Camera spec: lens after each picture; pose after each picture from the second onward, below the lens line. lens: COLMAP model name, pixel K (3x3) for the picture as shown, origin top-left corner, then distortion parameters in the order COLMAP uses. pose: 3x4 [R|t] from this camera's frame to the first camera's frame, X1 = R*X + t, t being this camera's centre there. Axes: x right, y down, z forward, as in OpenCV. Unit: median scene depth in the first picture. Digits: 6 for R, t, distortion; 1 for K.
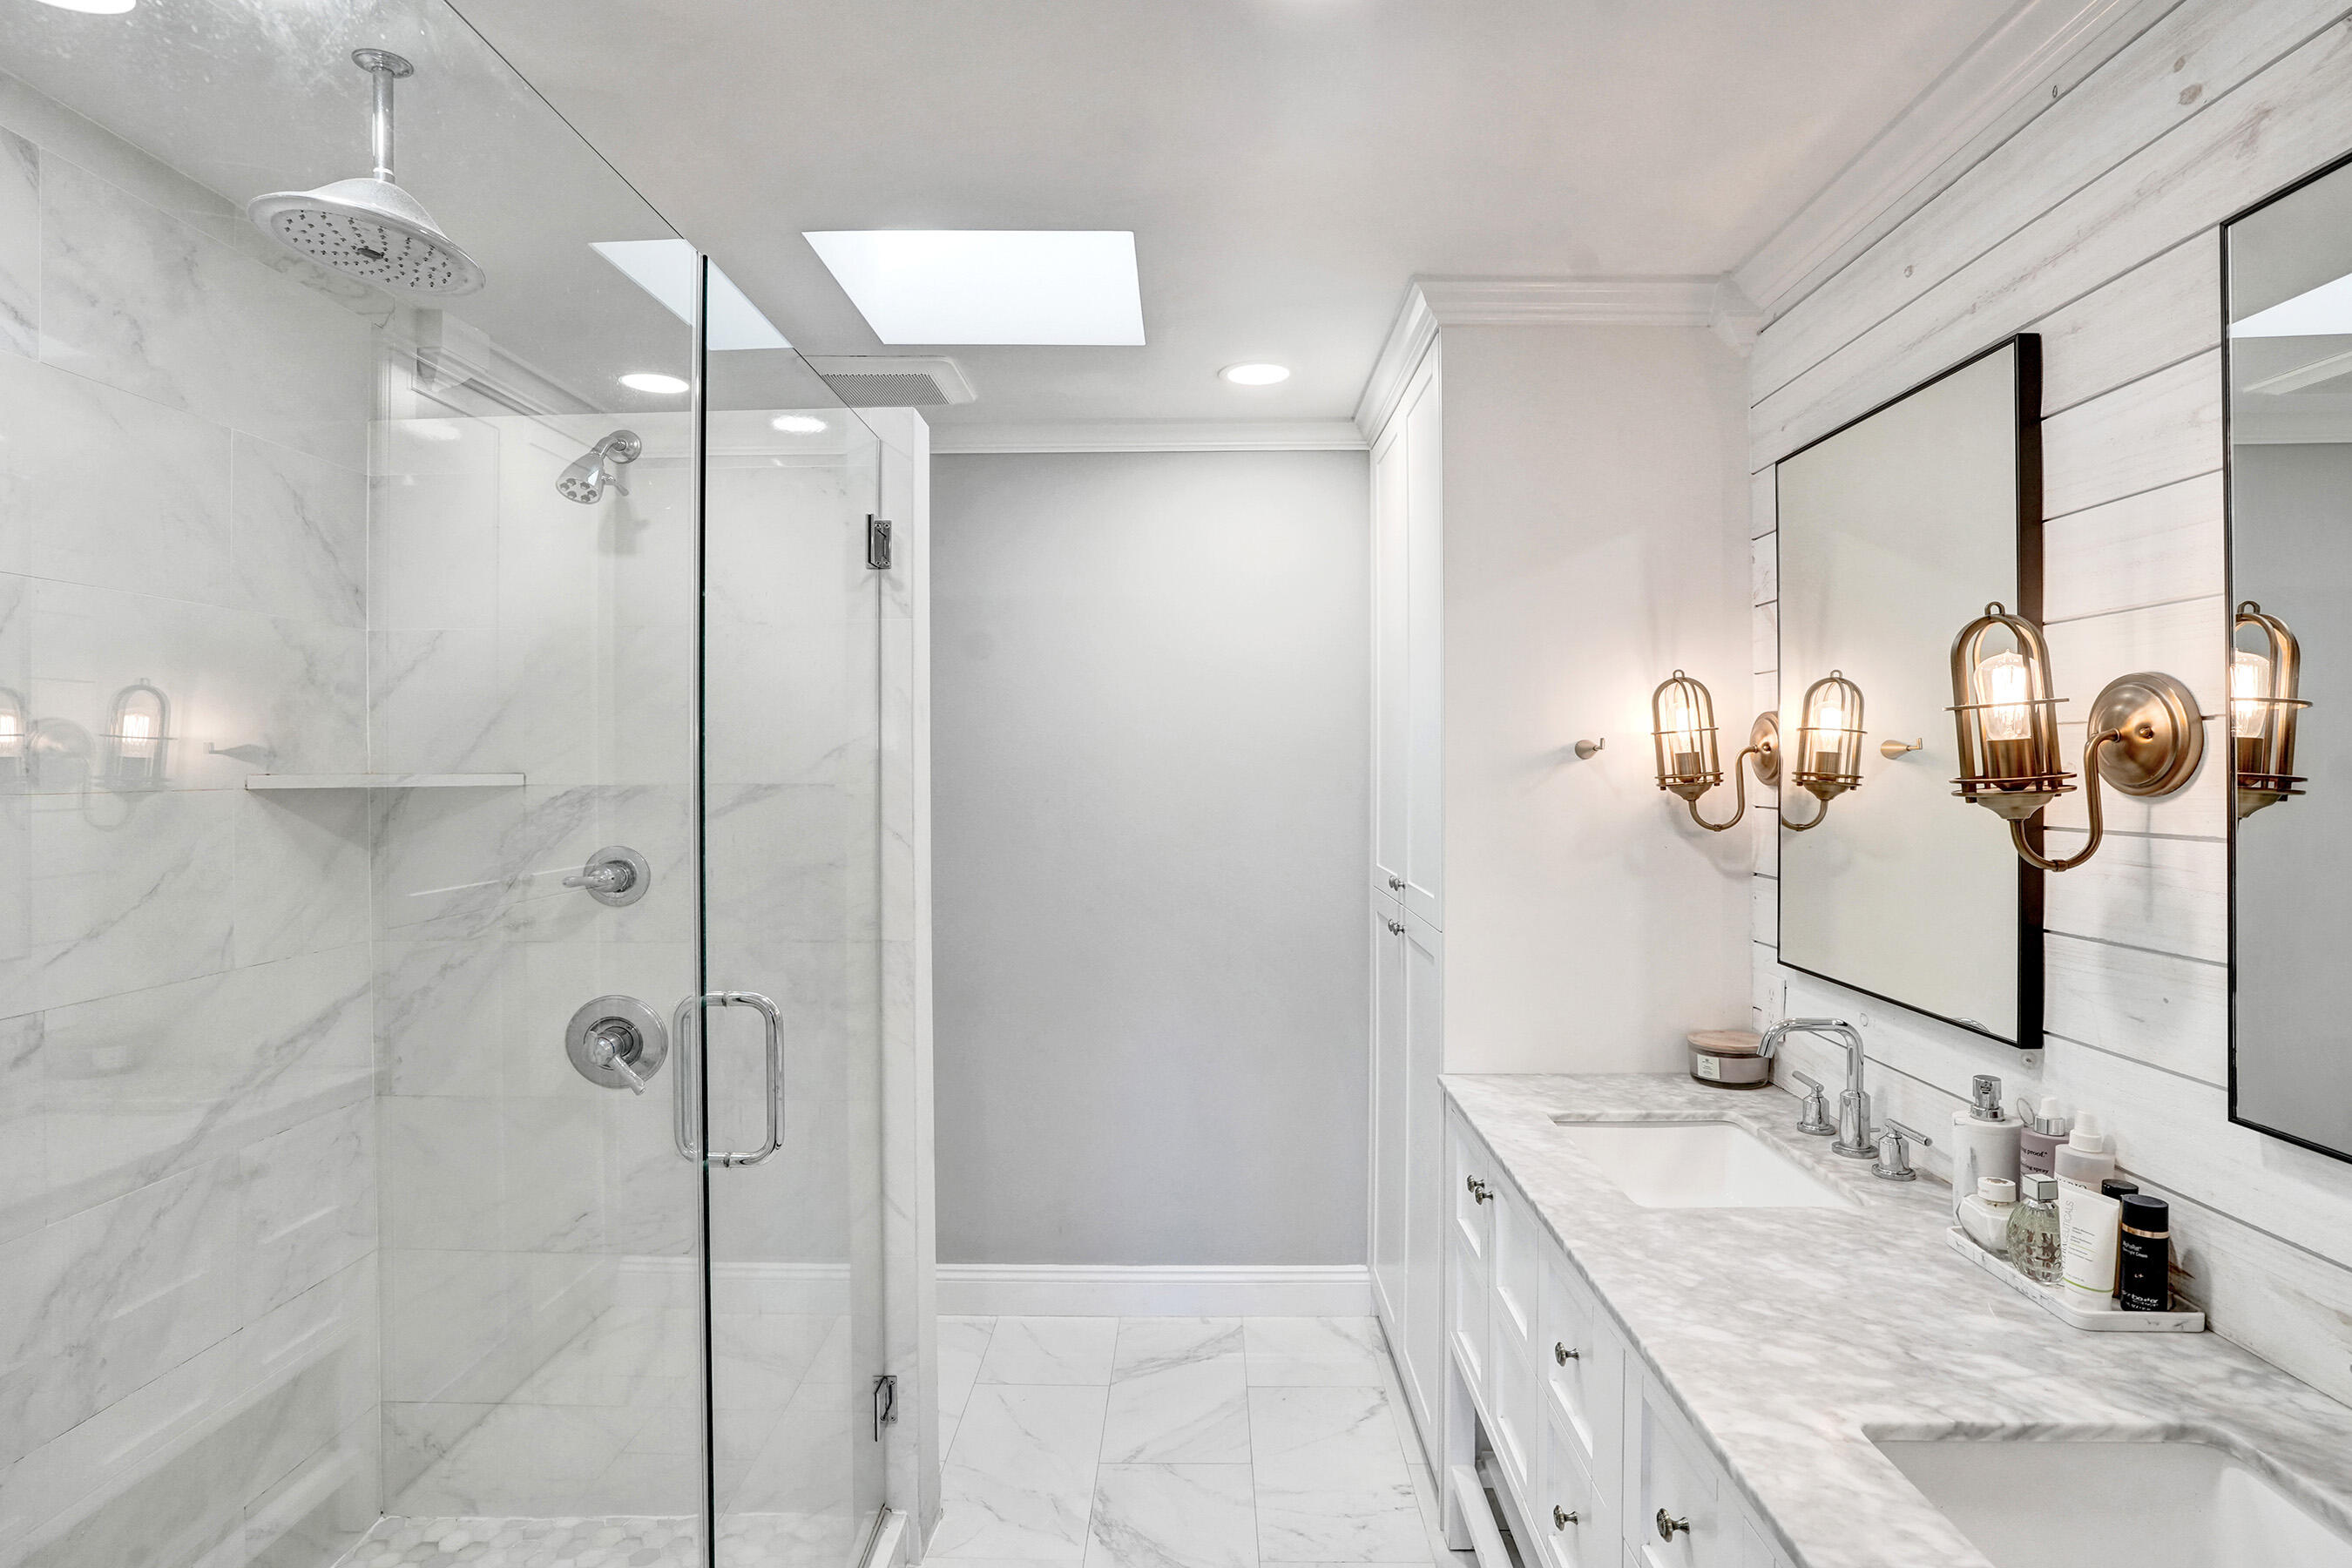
lens RADIAL K [[1273.3, 0, 1175.4], [0, 1273.3, 770.2], [0, 0, 1]] dist [-0.061155, 0.031083]
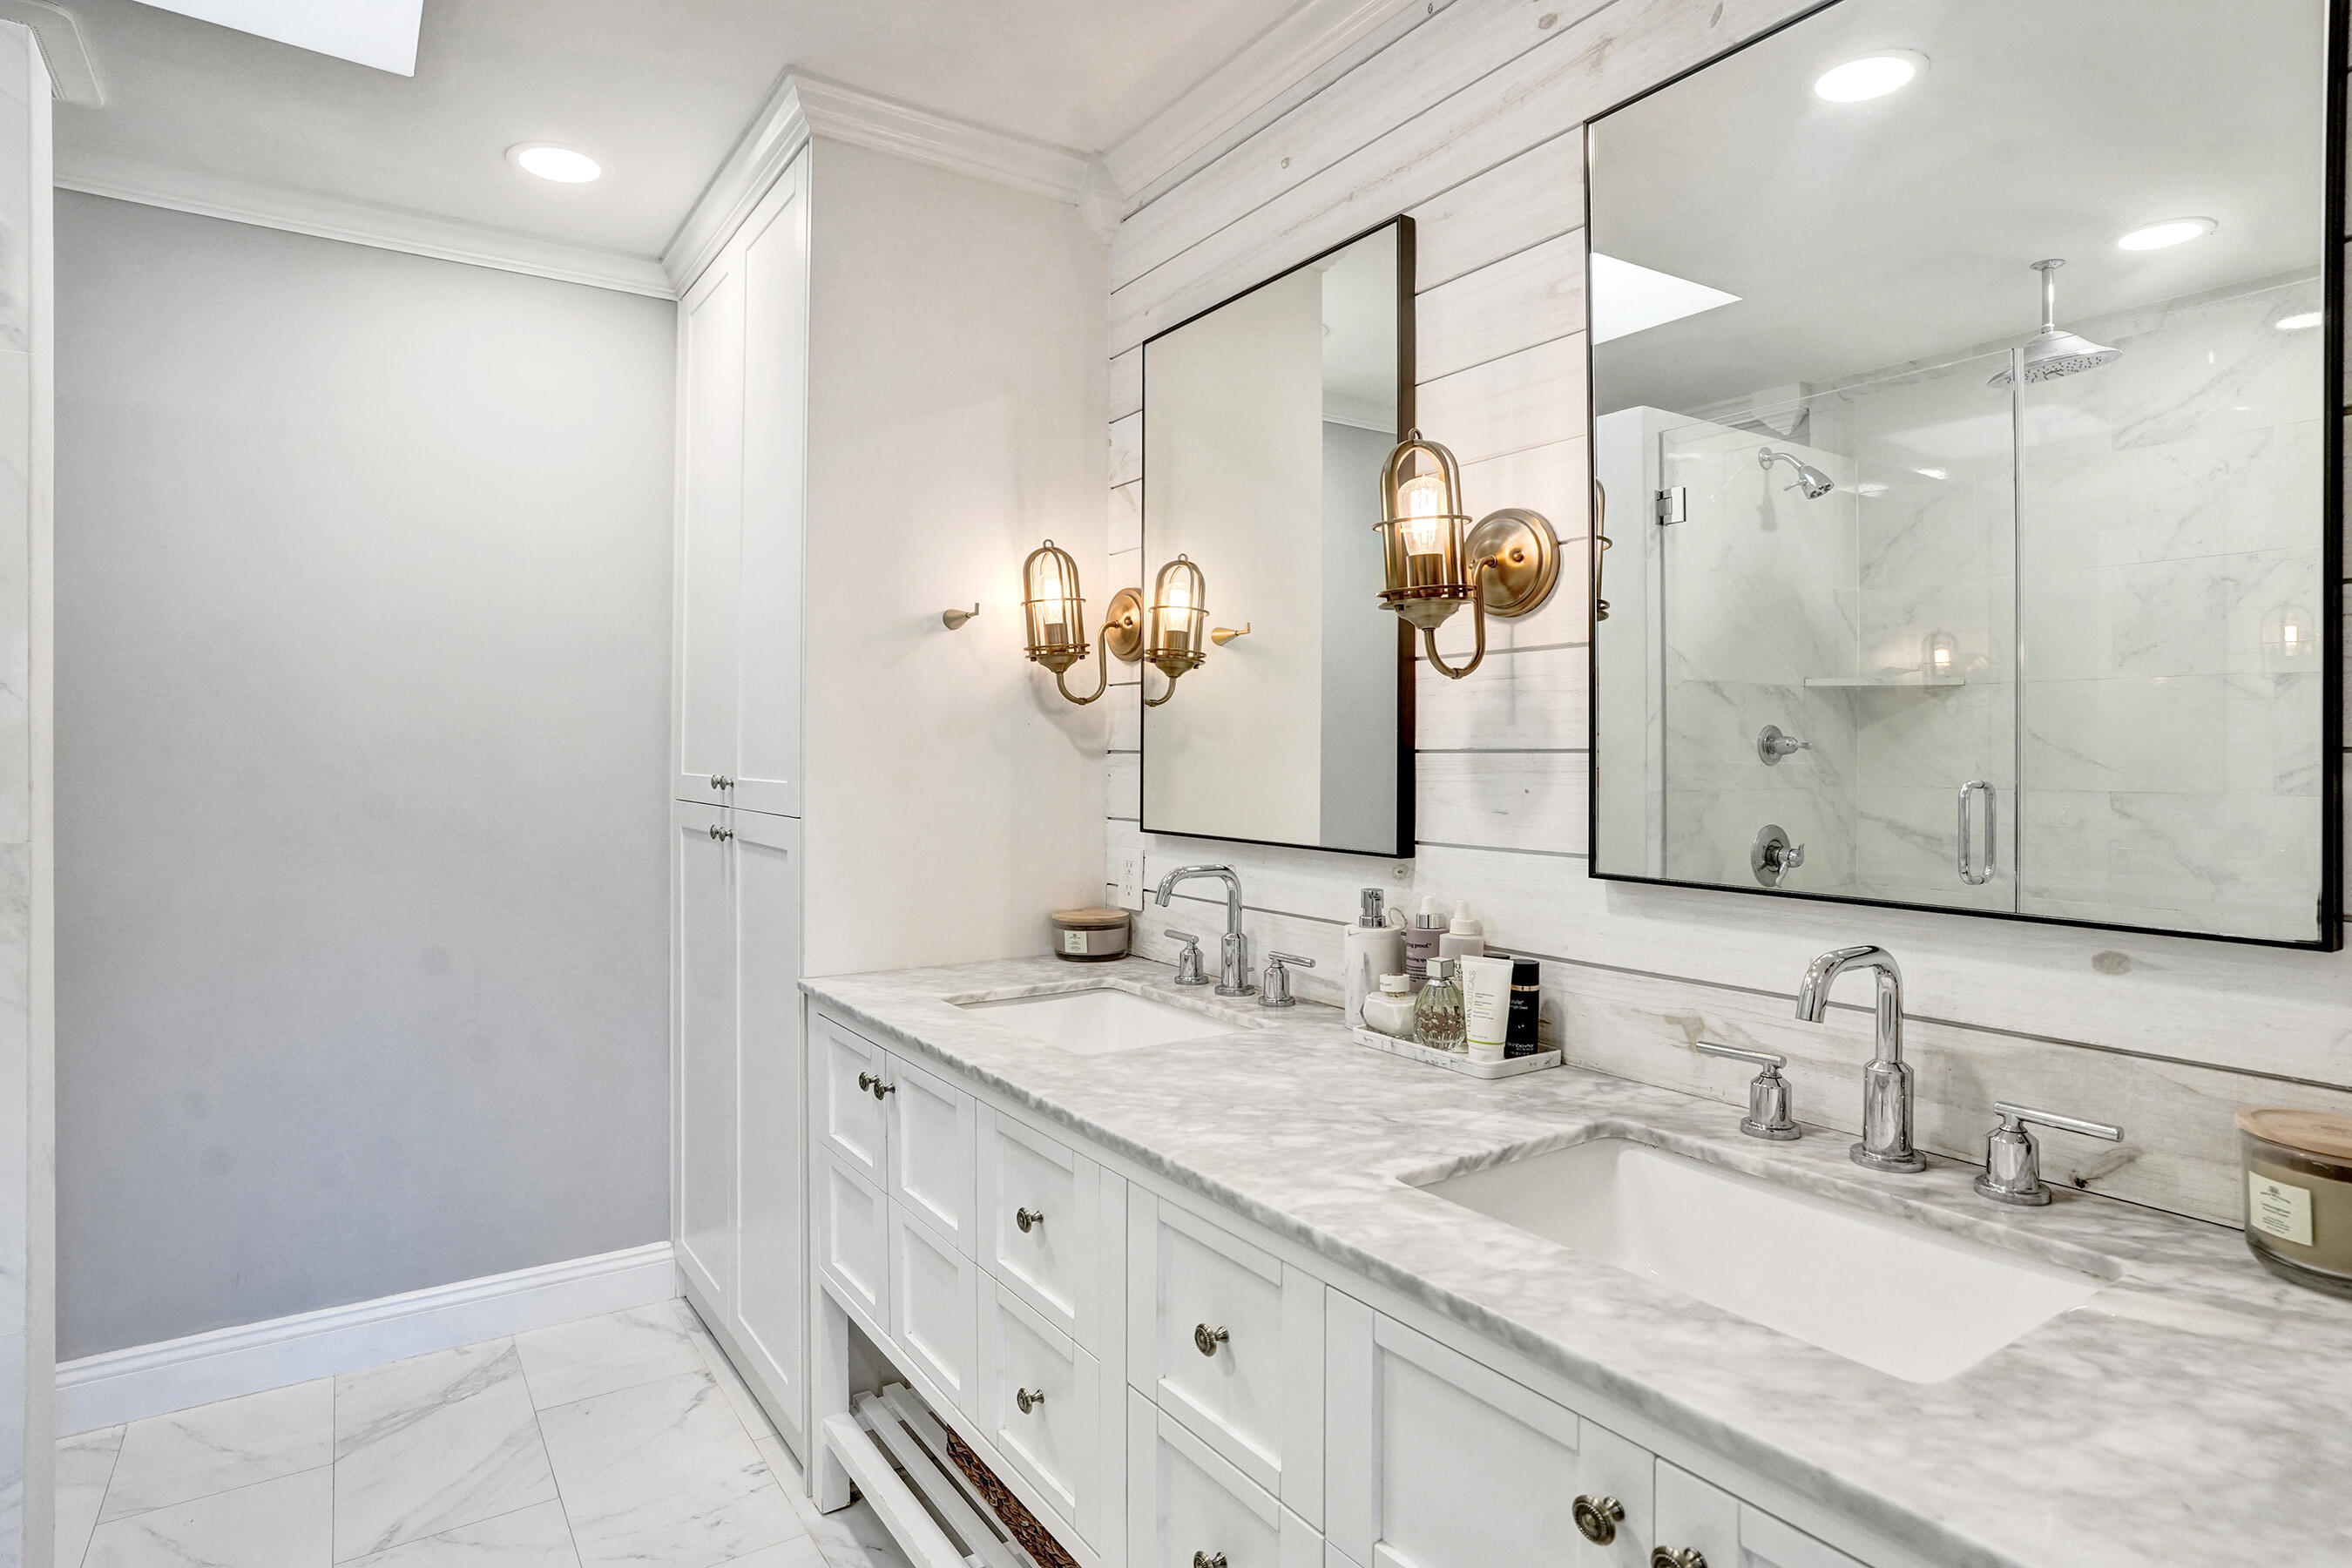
lens RADIAL K [[1273.3, 0, 1169.6], [0, 1273.3, 764.2], [0, 0, 1]] dist [-0.061155, 0.031083]
pose [[0.814654, 0.001430, 0.579946, -0.112156], [0.002297, 0.999981, -0.005691, 0.114585], [-0.579943, 0.005968, 0.814635, 0.155208]]
